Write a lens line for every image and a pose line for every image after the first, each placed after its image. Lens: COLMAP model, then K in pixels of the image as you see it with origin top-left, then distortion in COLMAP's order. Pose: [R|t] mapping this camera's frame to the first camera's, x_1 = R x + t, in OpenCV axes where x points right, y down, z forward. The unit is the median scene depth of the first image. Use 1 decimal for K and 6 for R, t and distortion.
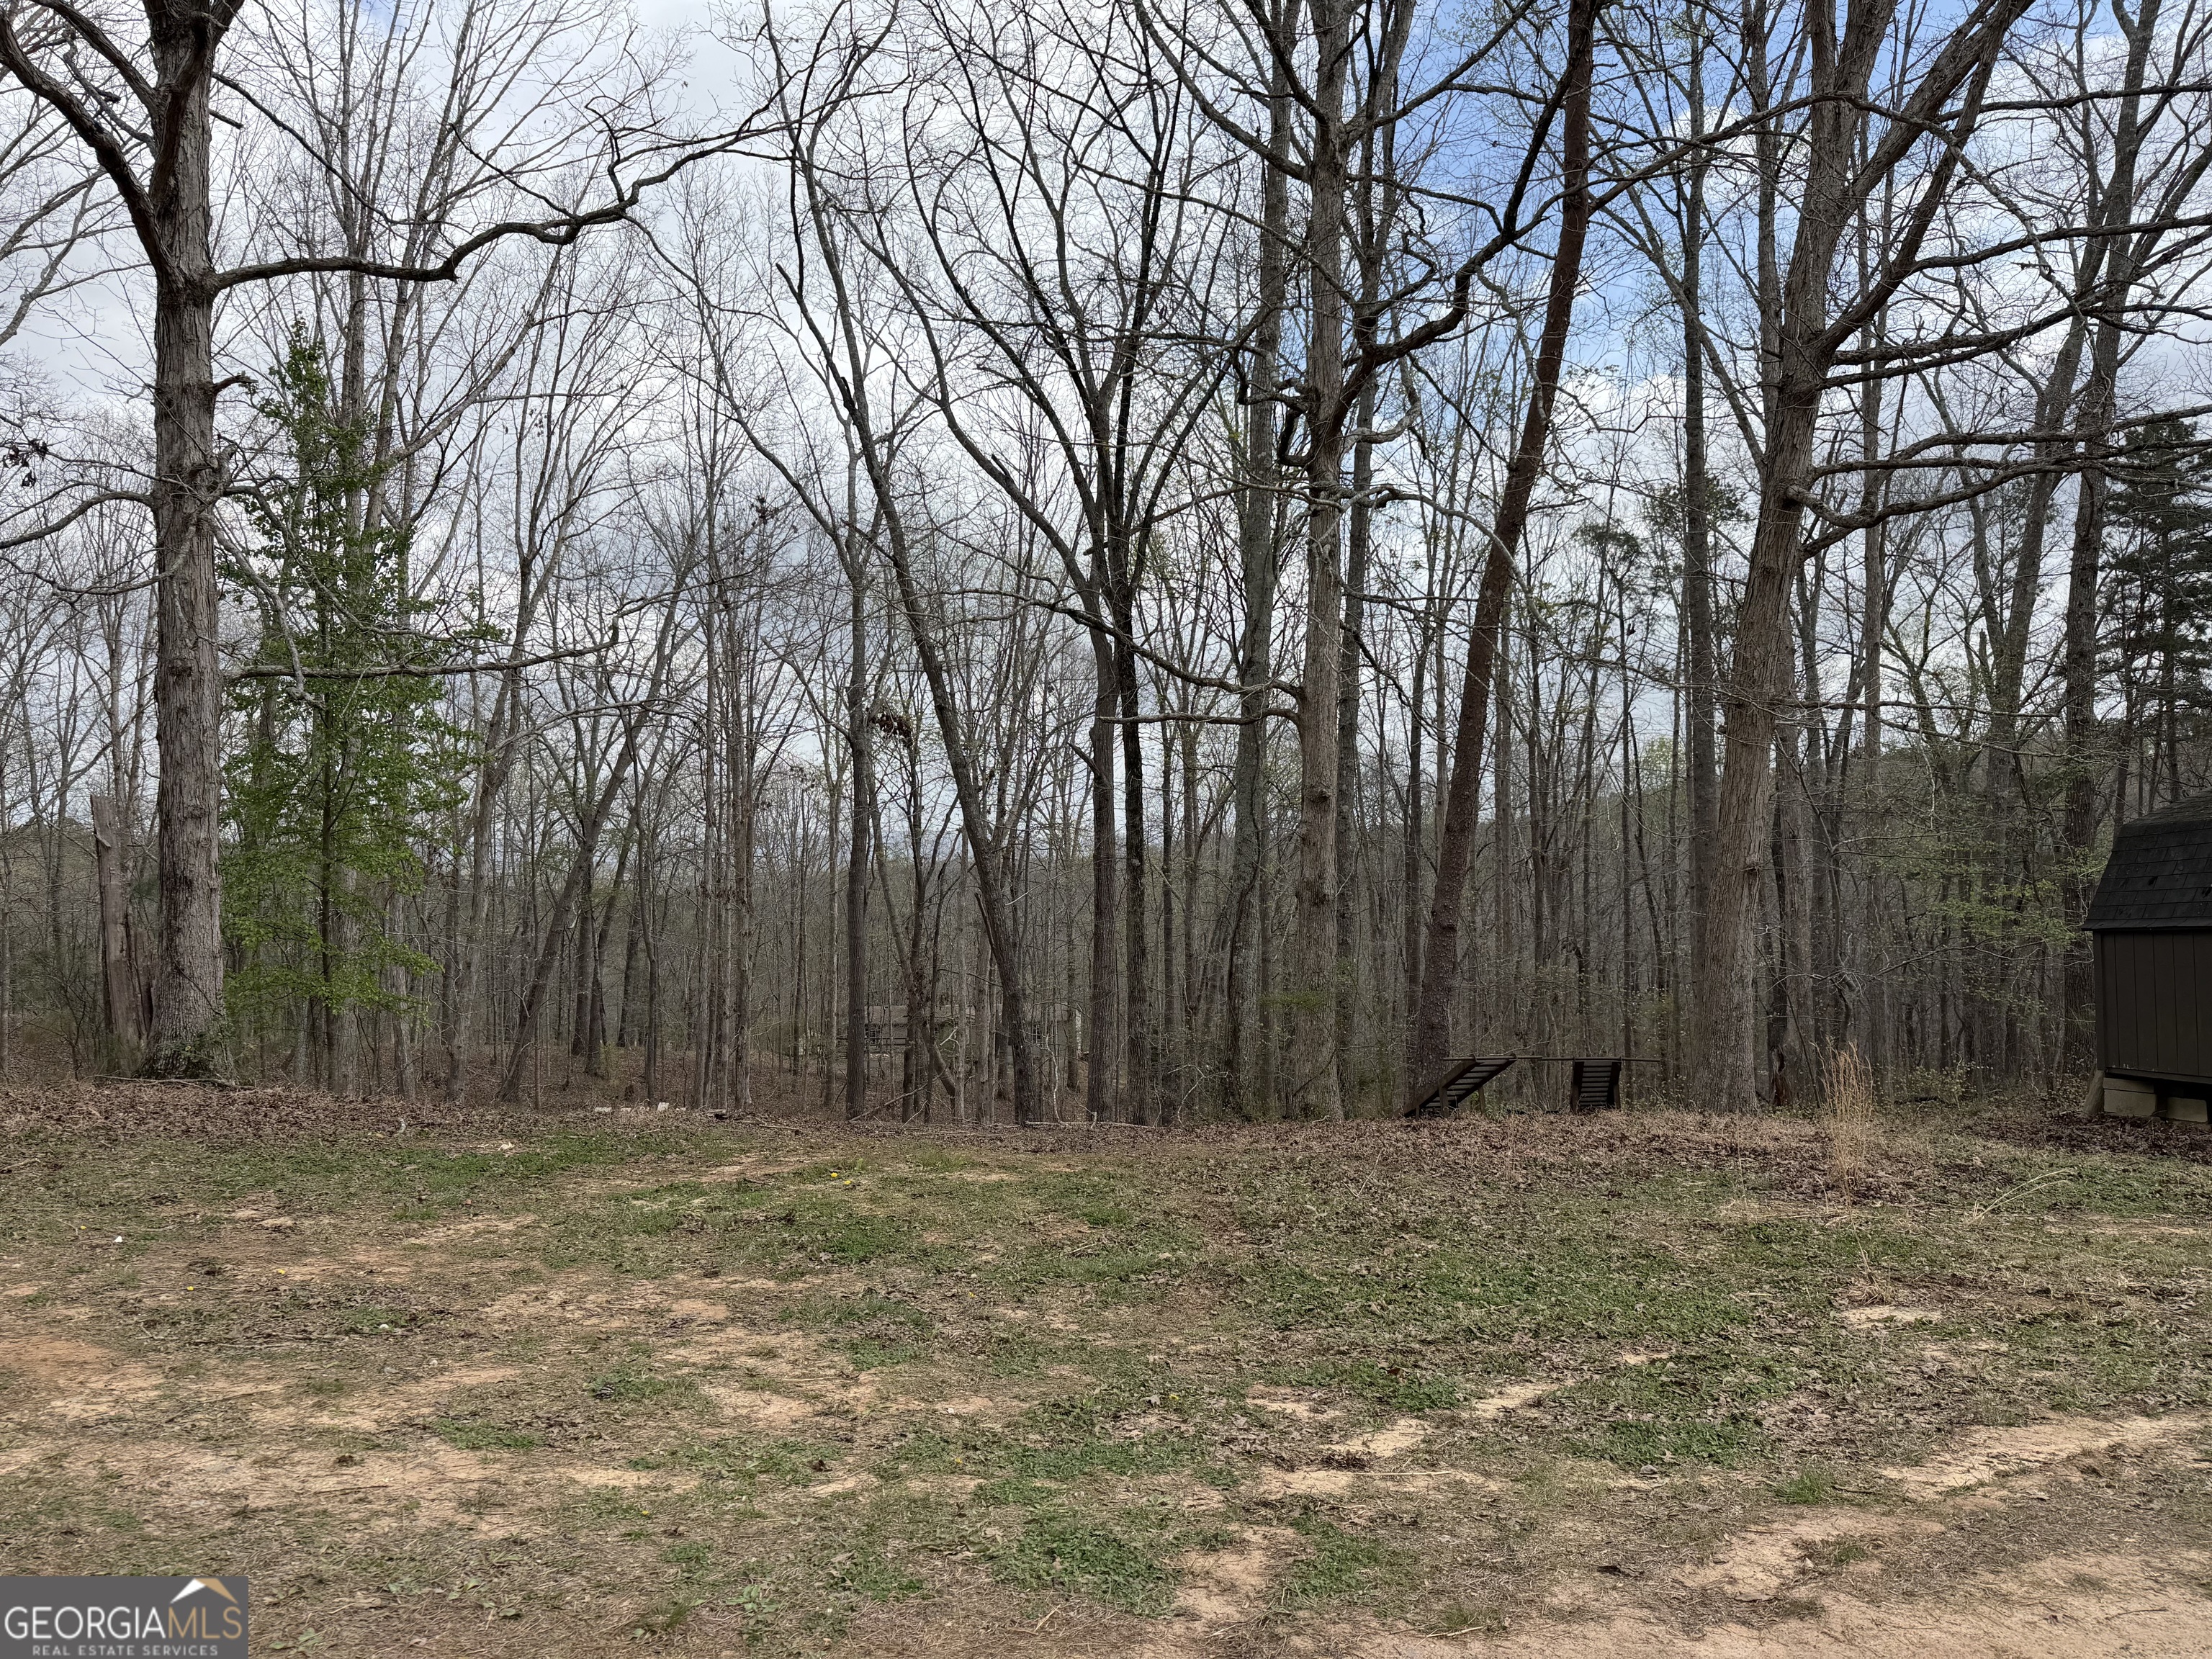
lens RADIAL K [[1545.0, 0, 1098.4], [0, 1545.0, 841.6], [0, 0, 1]] dist [0.062618, -0.075752]
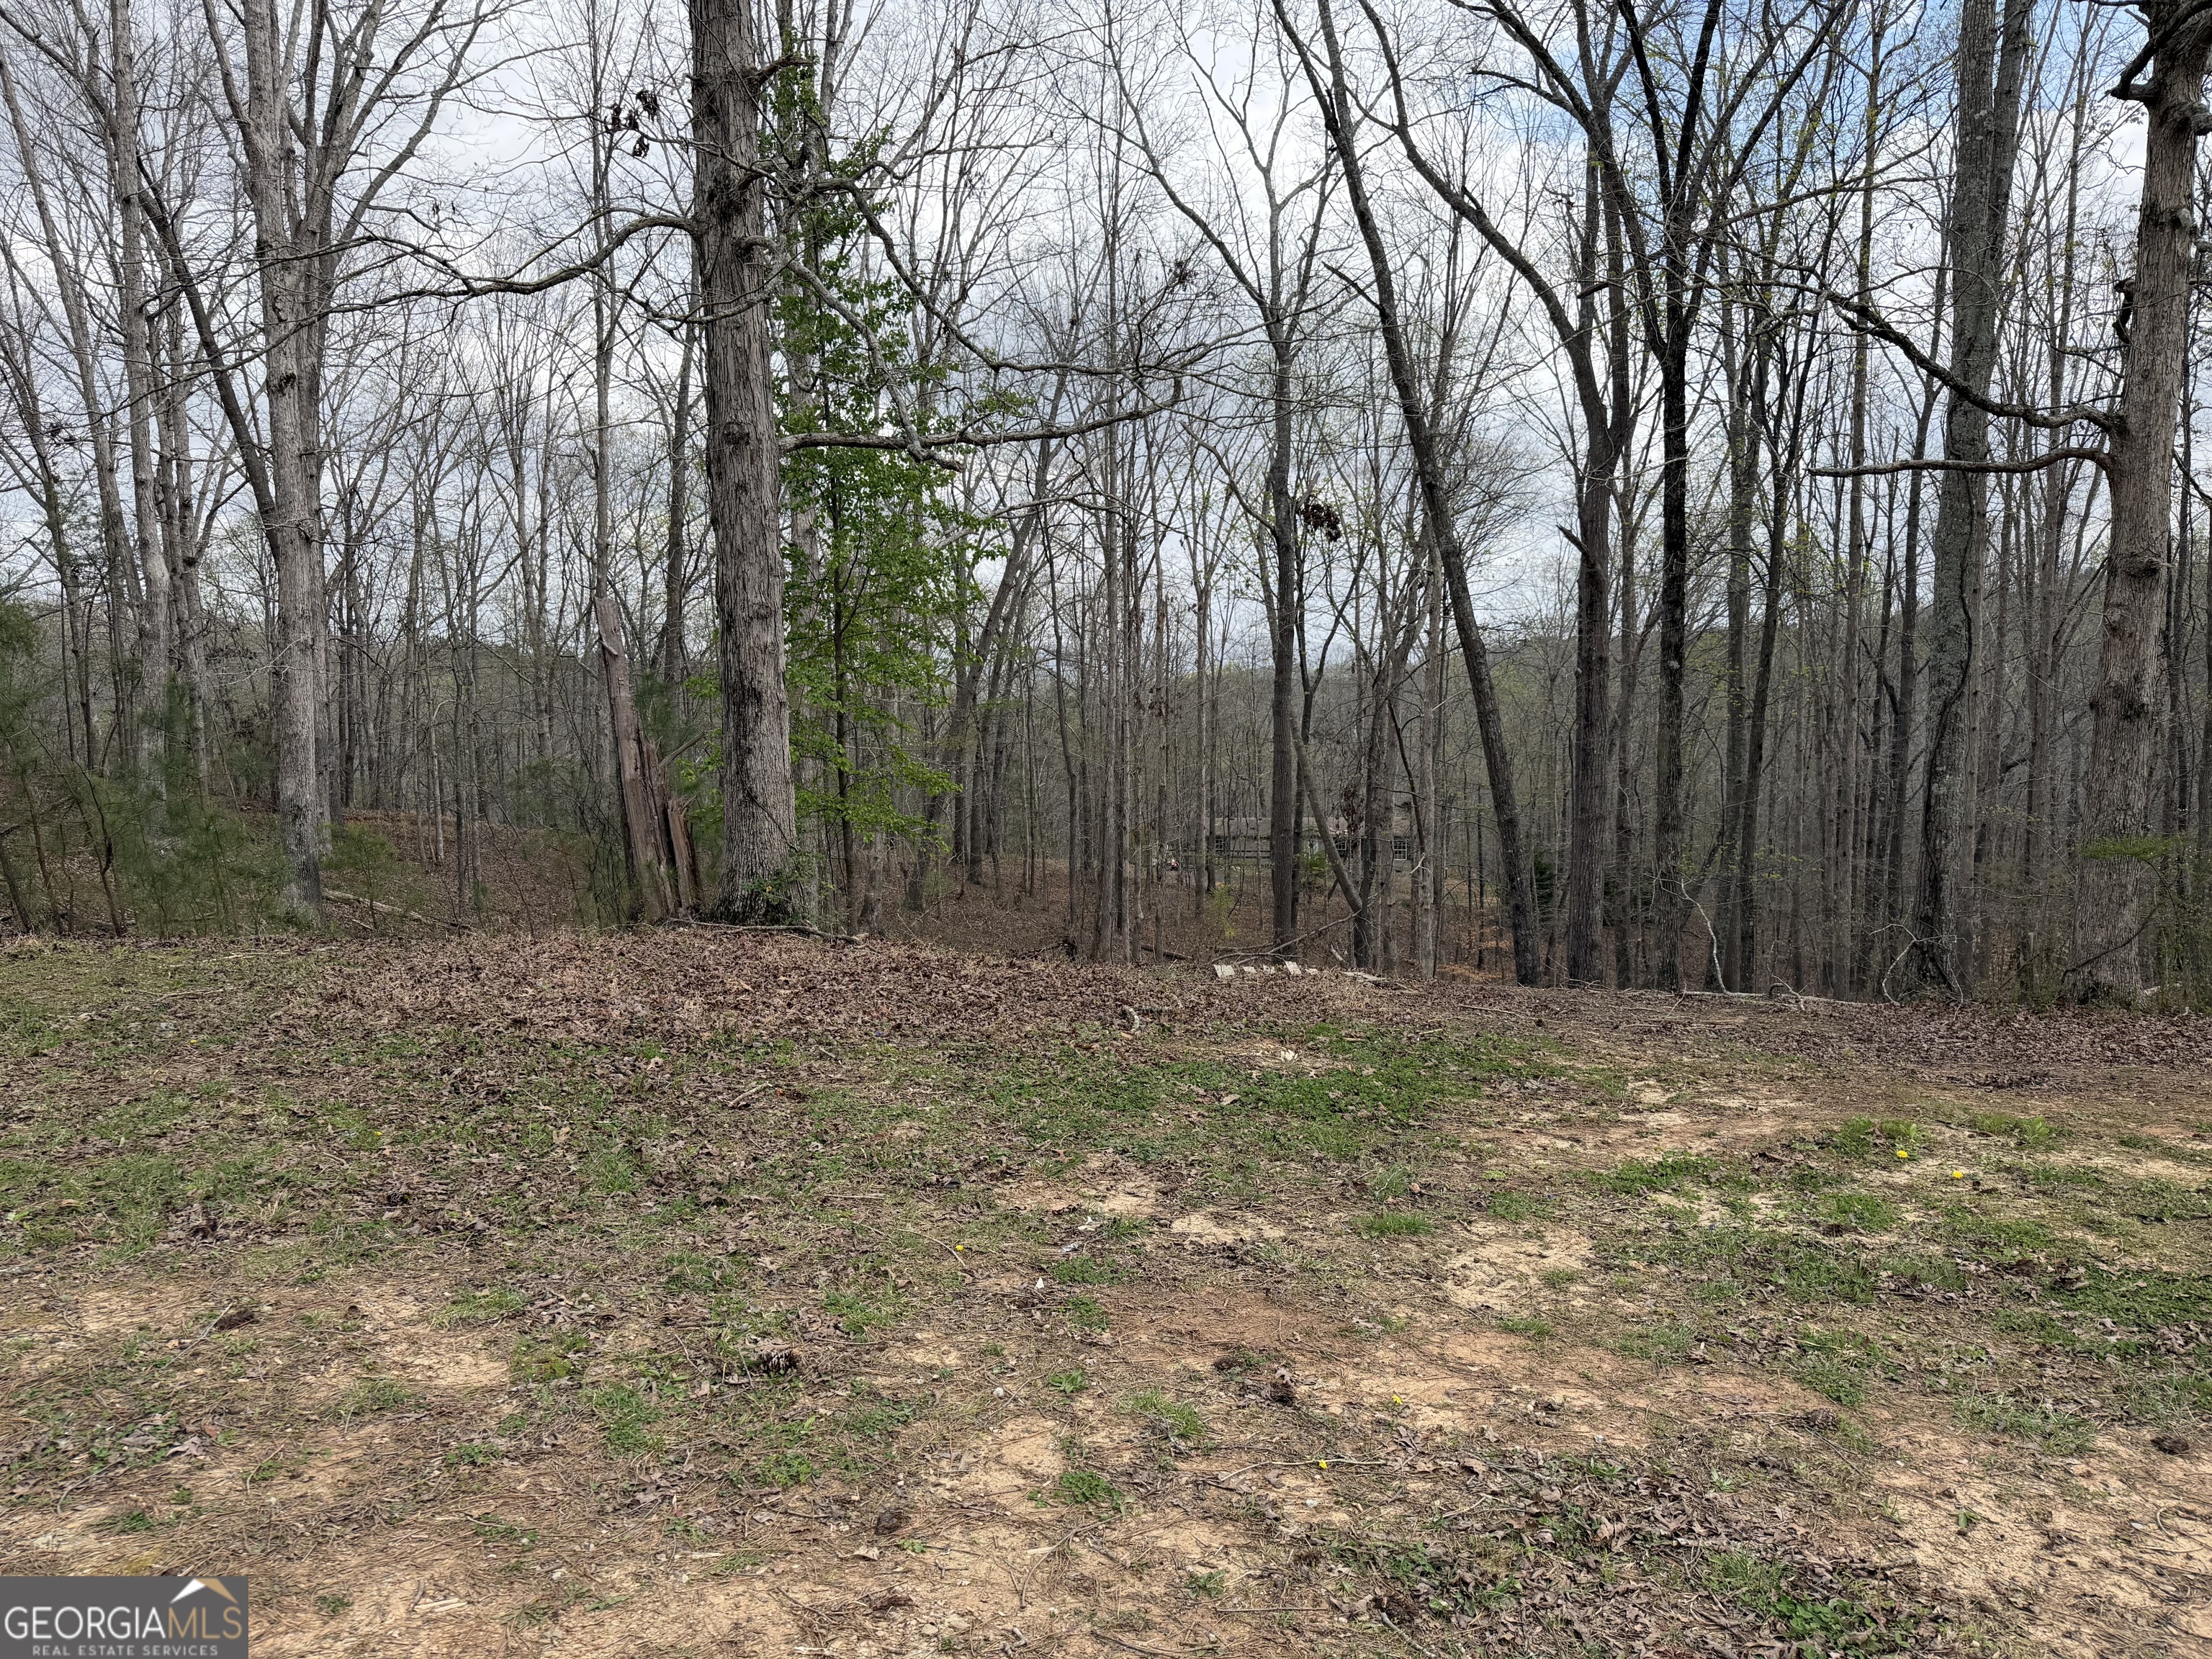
lens RADIAL K [[1545.0, 0, 1113.4], [0, 1545.0, 829.7], [0, 0, 1]] dist [0.062618, -0.075752]
pose [[0.982774, 0.011627, -0.184443, -0.138326], [0.010018, 0.993200, 0.115986, 0.001762], [0.184538, -0.115836, 0.975975, 0.121999]]
